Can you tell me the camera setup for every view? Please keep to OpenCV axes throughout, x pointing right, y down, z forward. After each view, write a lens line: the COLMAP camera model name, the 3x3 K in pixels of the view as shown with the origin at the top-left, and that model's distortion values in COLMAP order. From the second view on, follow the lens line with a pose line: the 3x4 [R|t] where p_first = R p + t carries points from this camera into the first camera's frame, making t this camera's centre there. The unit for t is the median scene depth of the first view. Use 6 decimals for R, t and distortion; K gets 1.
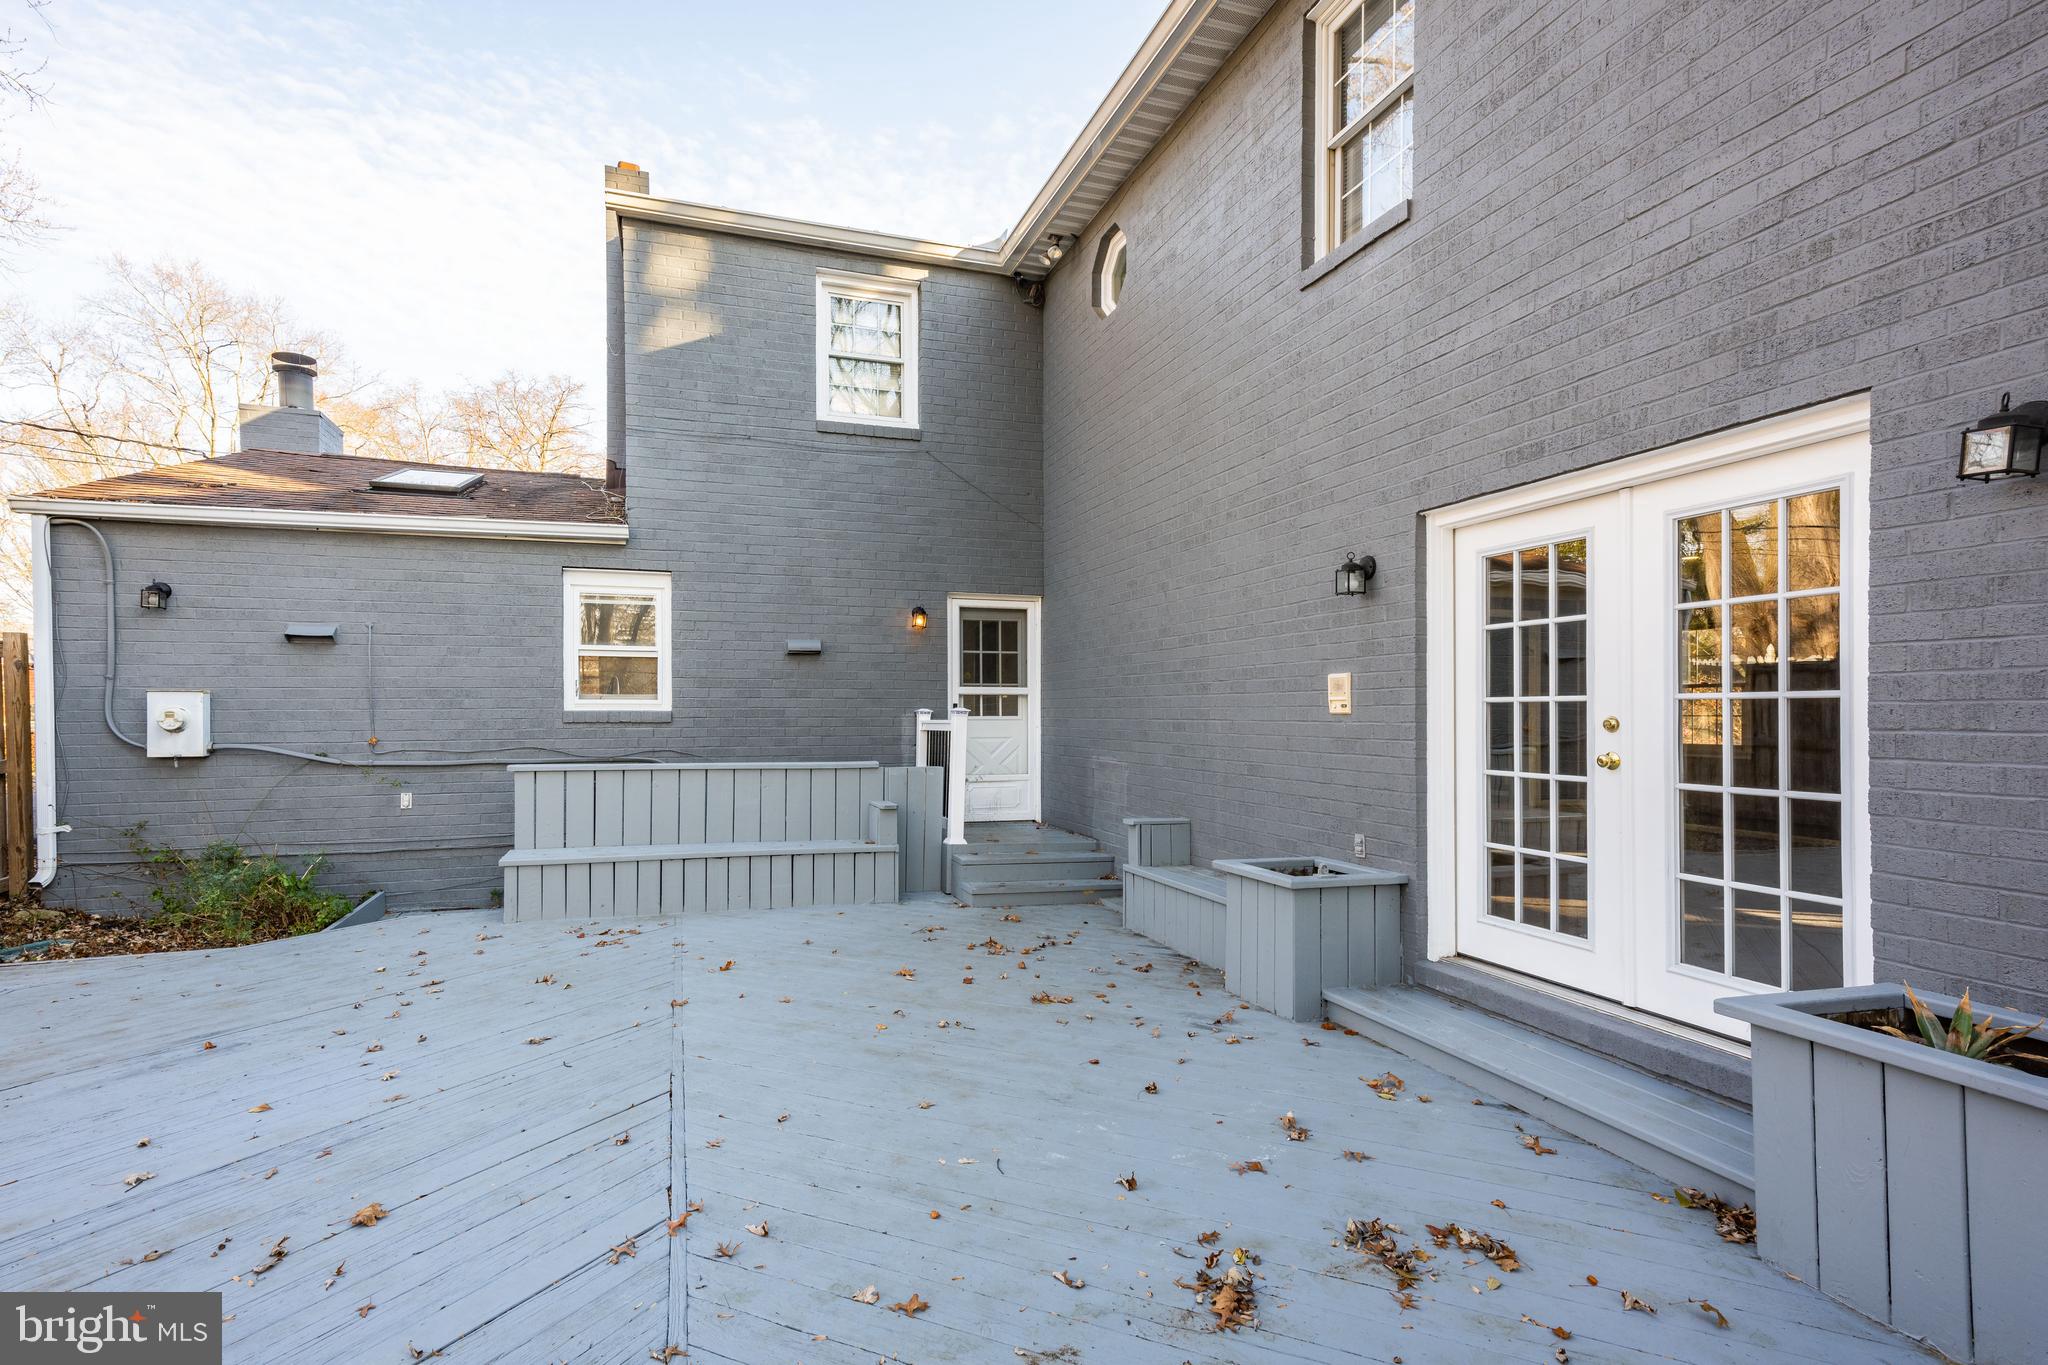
lens RADIAL K [[1016.0, 0, 1008.9], [0, 1016.0, 710.0], [0, 0, 1]] dist [0.035687, 0.000113]
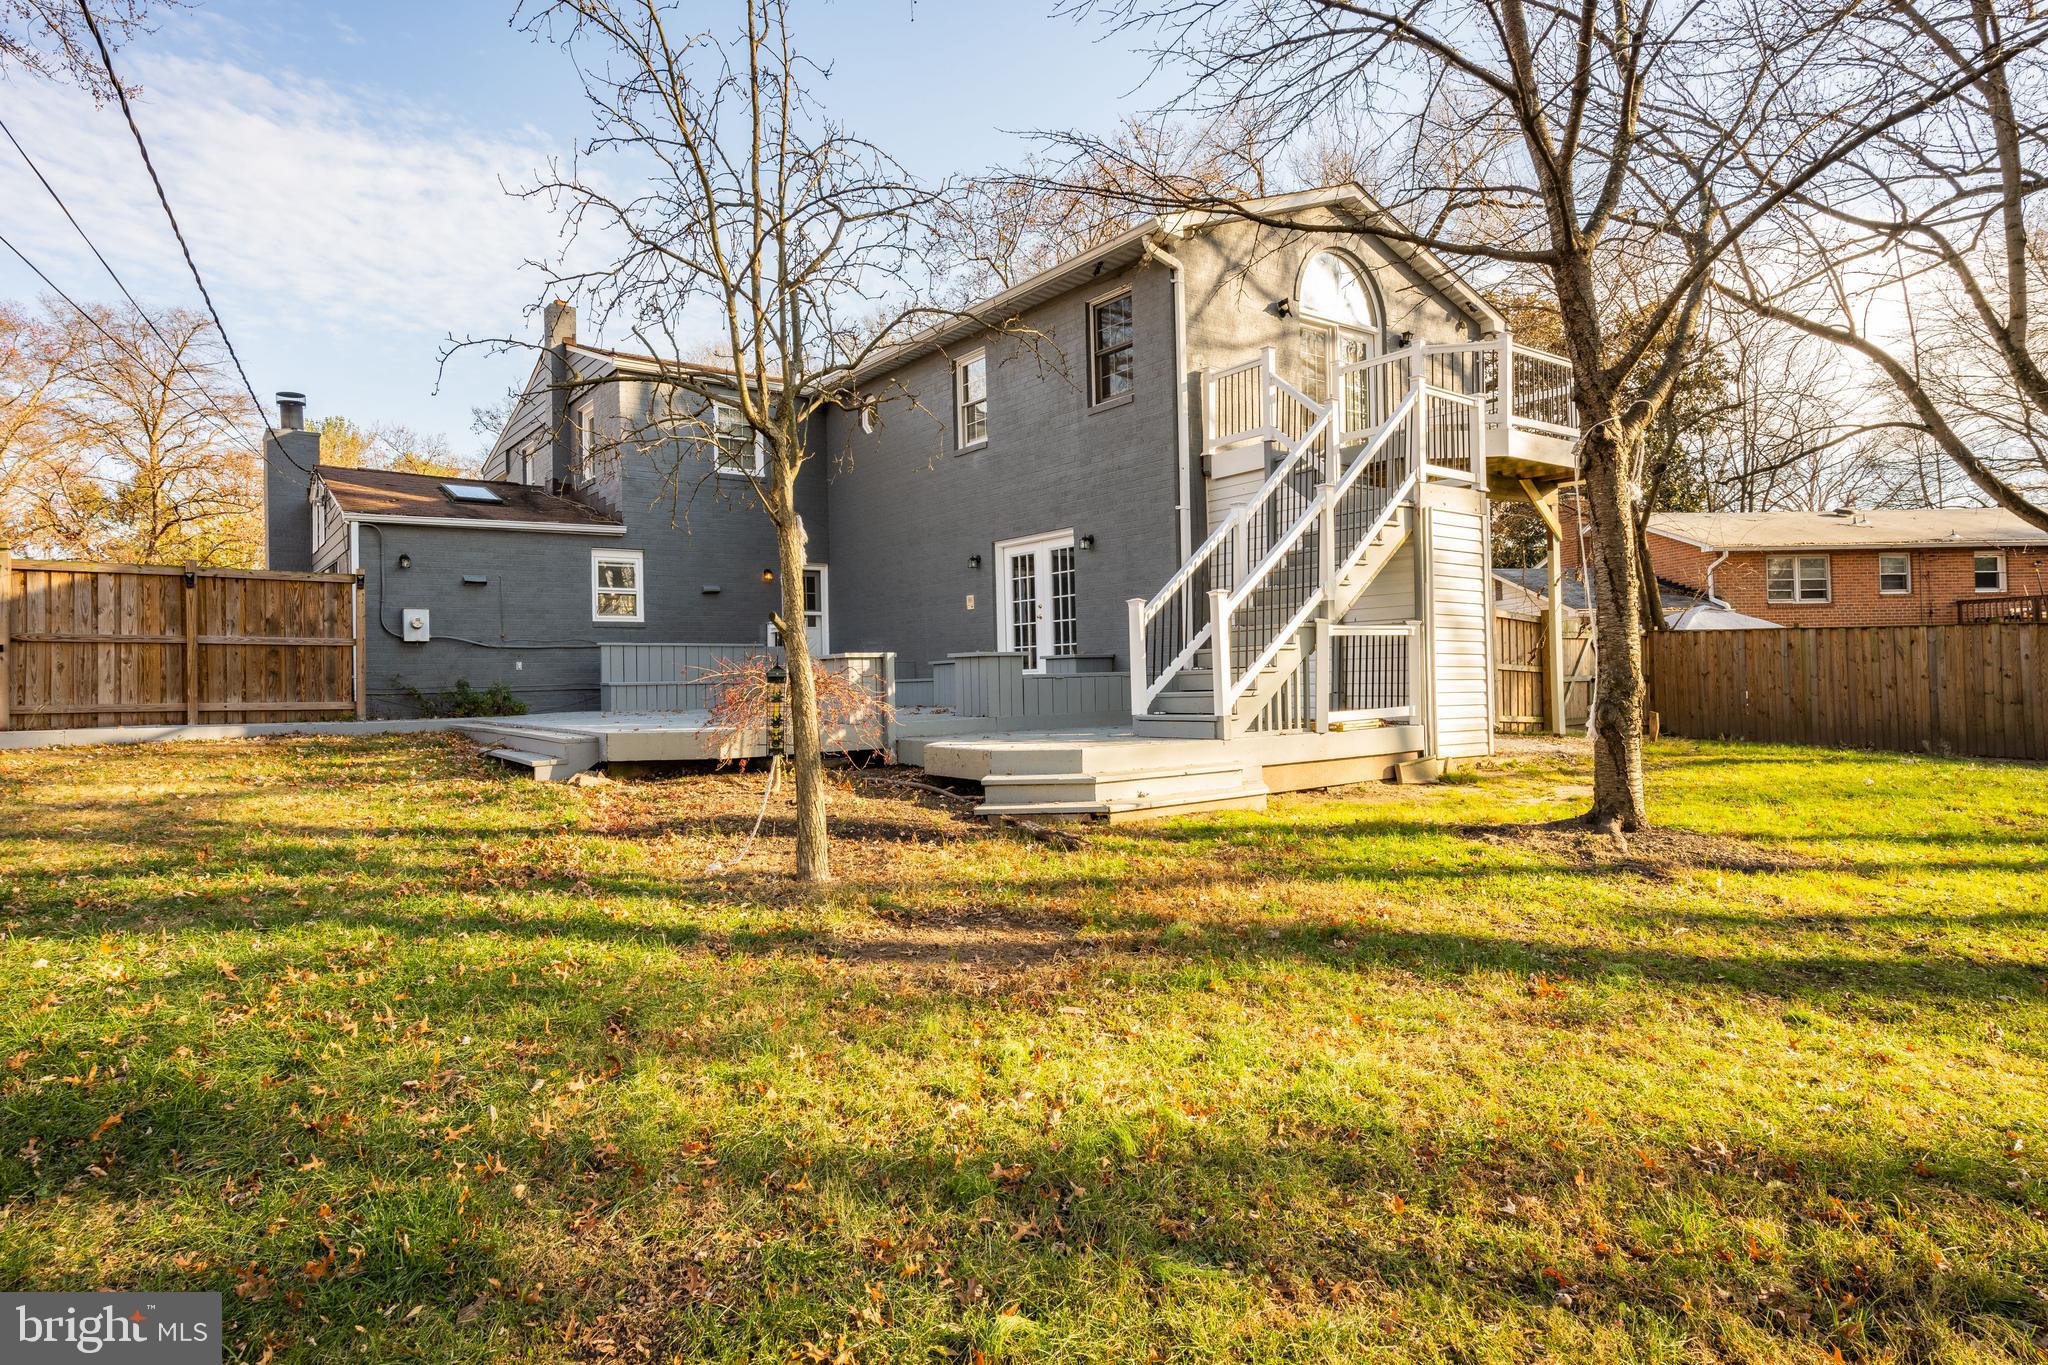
lens RADIAL K [[1158.5, 0, 1024.0], [0, 1158.5, 682.5], [0, 0, 1]] dist [-0.000523, 0.000020]
pose [[0.947187, -0.020563, 0.320021, -0.578148], [0.021127, 0.999775, 0.001712, 0.206242], [-0.319984, 0.005140, 0.947409, -2.124063]]
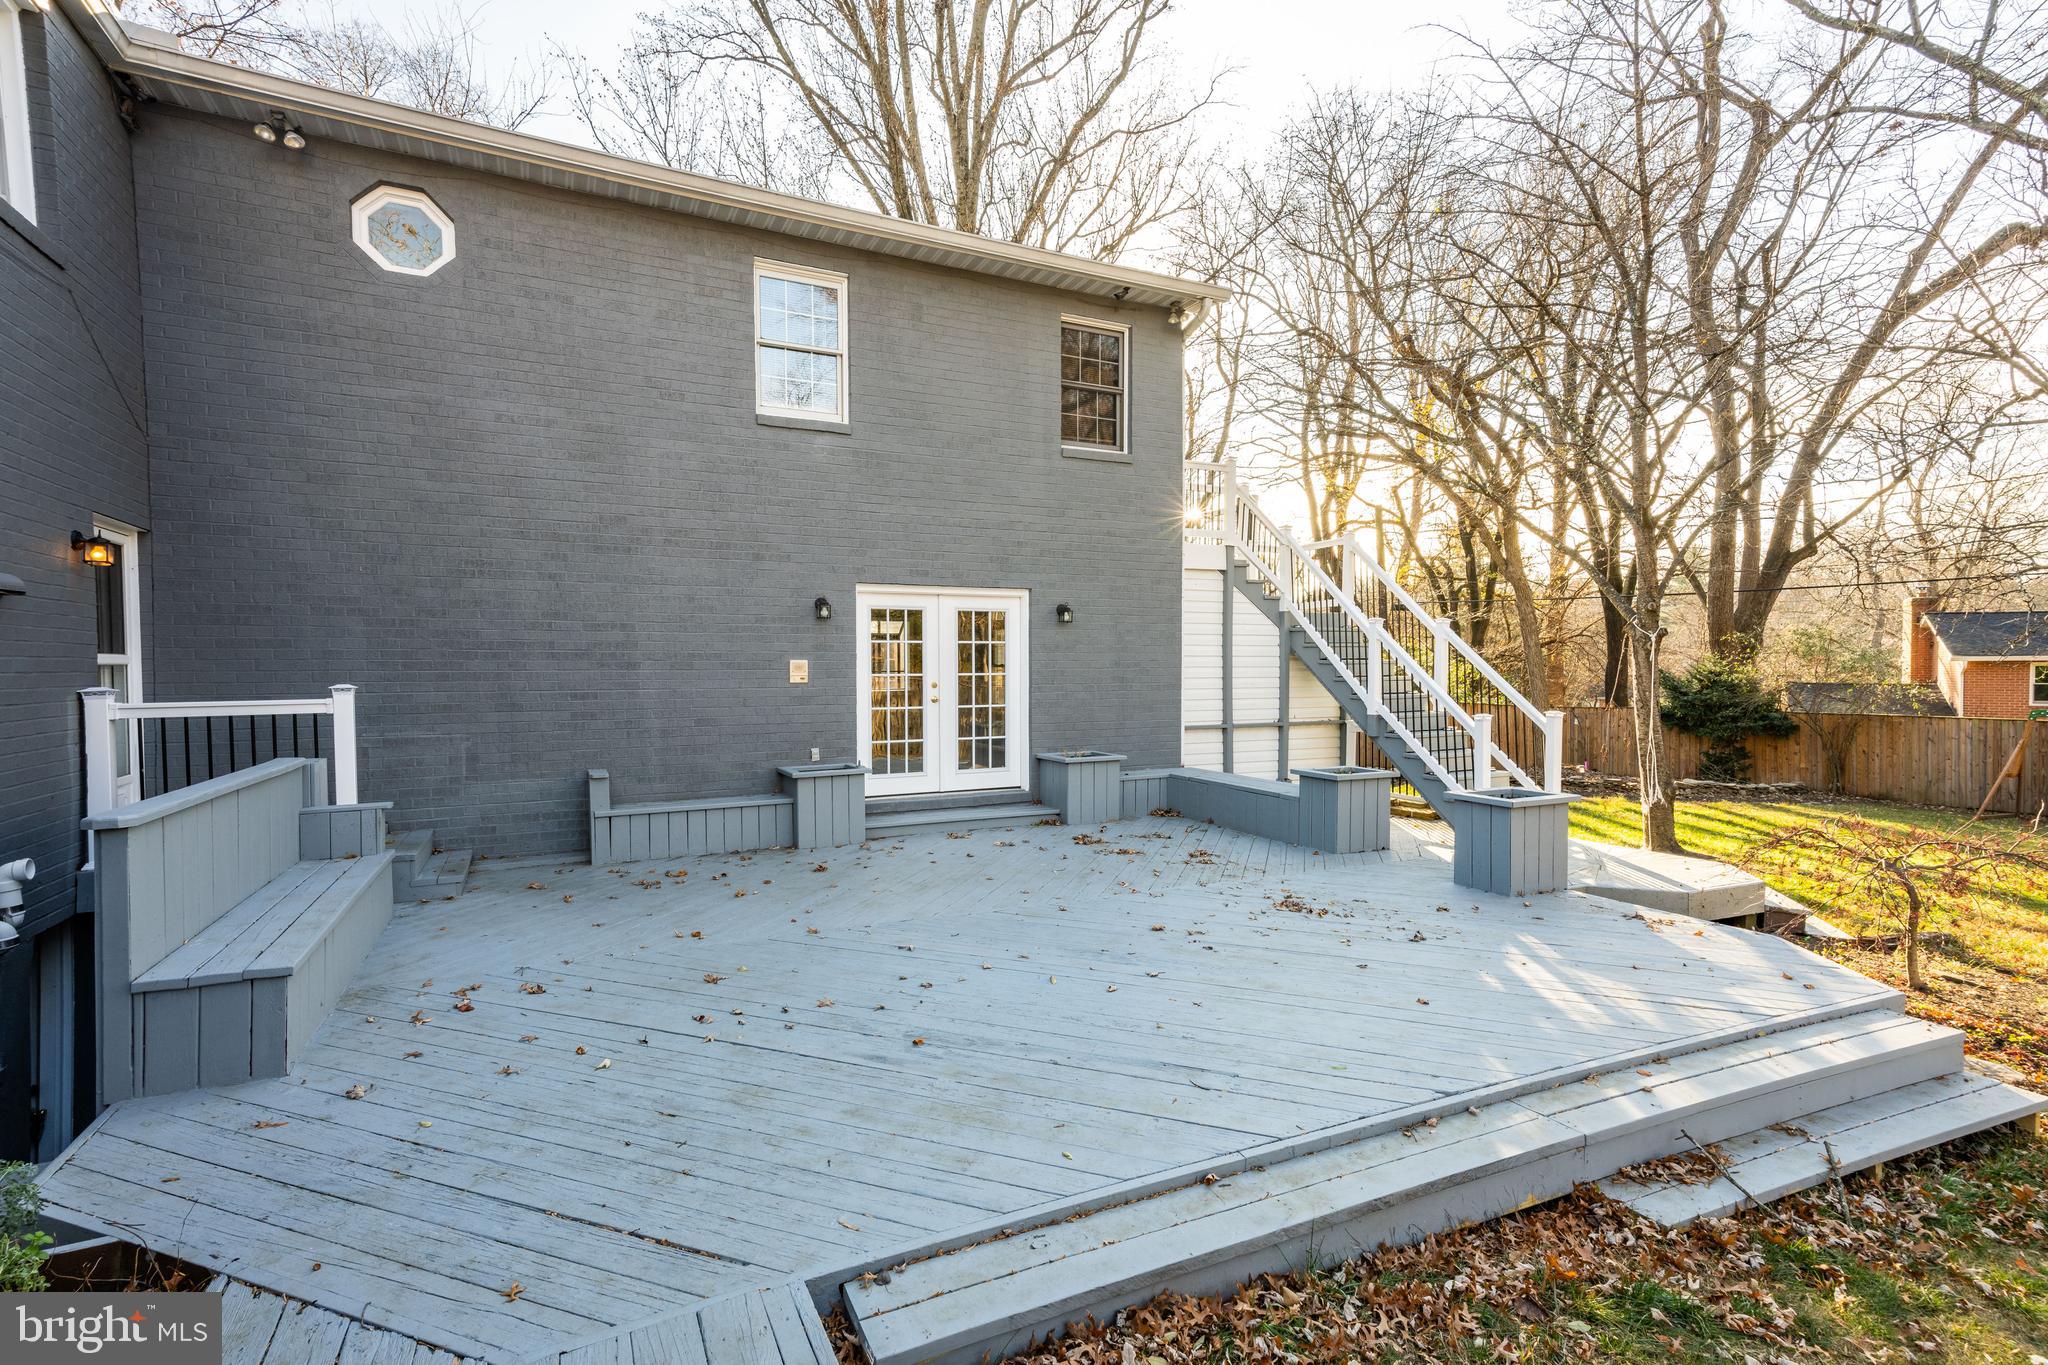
lens RADIAL K [[967.0, 0, 1024.0], [0, 967.0, 682.5], [0, 0, 1]] dist [0.002448, 0.024894]
pose [[-0.143717, -0.016442, 0.989482, -1.395592], [0.000154, 0.999862, 0.016637, -0.025062], [-0.989619, 0.002543, -0.143694, 0.857796]]
